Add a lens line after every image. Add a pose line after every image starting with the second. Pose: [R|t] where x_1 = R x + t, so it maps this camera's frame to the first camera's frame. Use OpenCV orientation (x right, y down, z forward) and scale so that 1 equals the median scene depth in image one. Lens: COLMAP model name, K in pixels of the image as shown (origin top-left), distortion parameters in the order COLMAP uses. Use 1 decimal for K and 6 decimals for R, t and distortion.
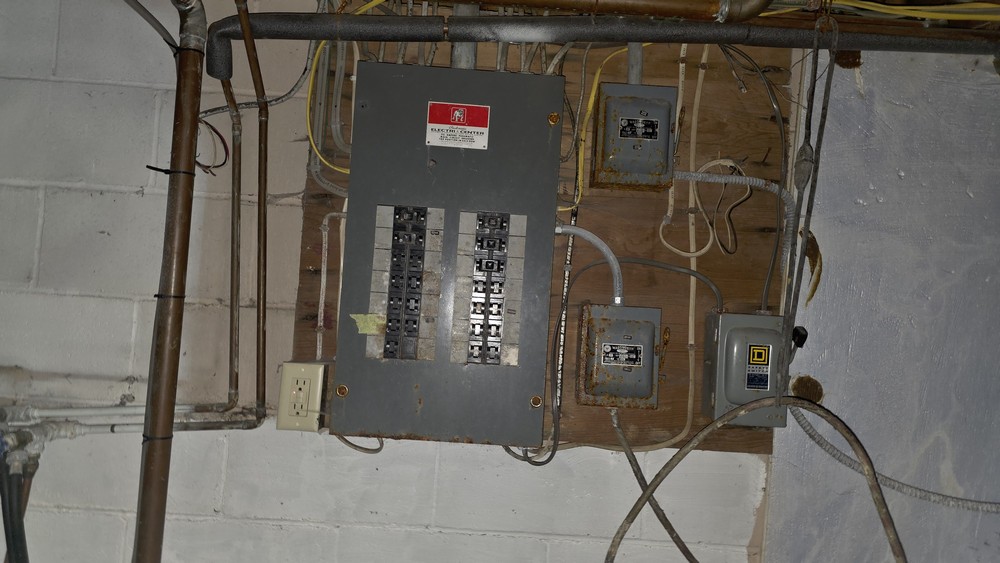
lens RADIAL K [[644.9, 0, 500.0], [0, 644.9, 281.5], [0, 0, 1]] dist [-0.000690, -0.003064]
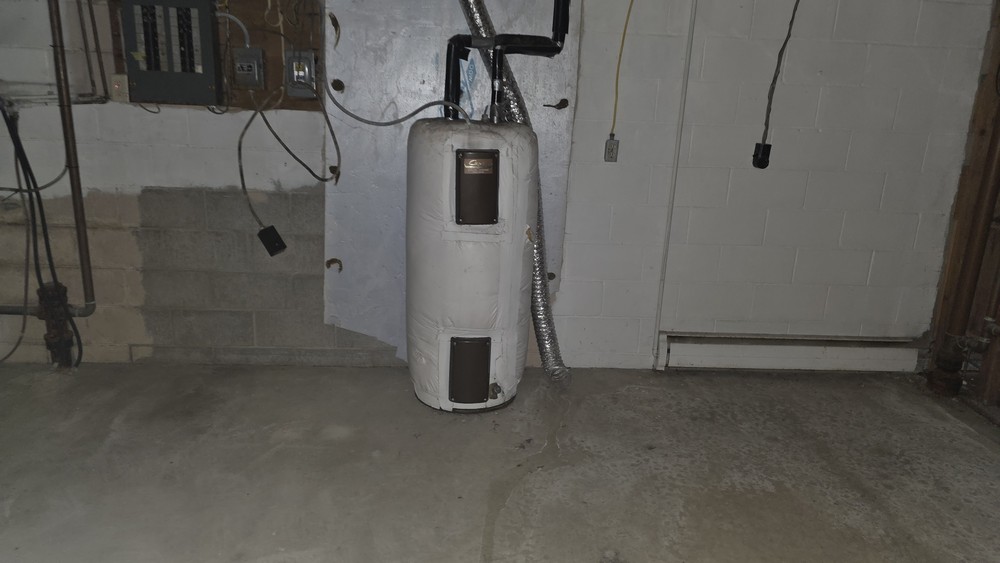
lens RADIAL K [[644.9, 0, 500.0], [0, 644.9, 281.5], [0, 0, 1]] dist [-0.000690, -0.003064]
pose [[0.999407, -0.023165, 0.025484, 1.049855], [0.014126, 0.950593, 0.310118, 0.133220], [-0.031408, -0.309574, 0.950357, -1.598168]]
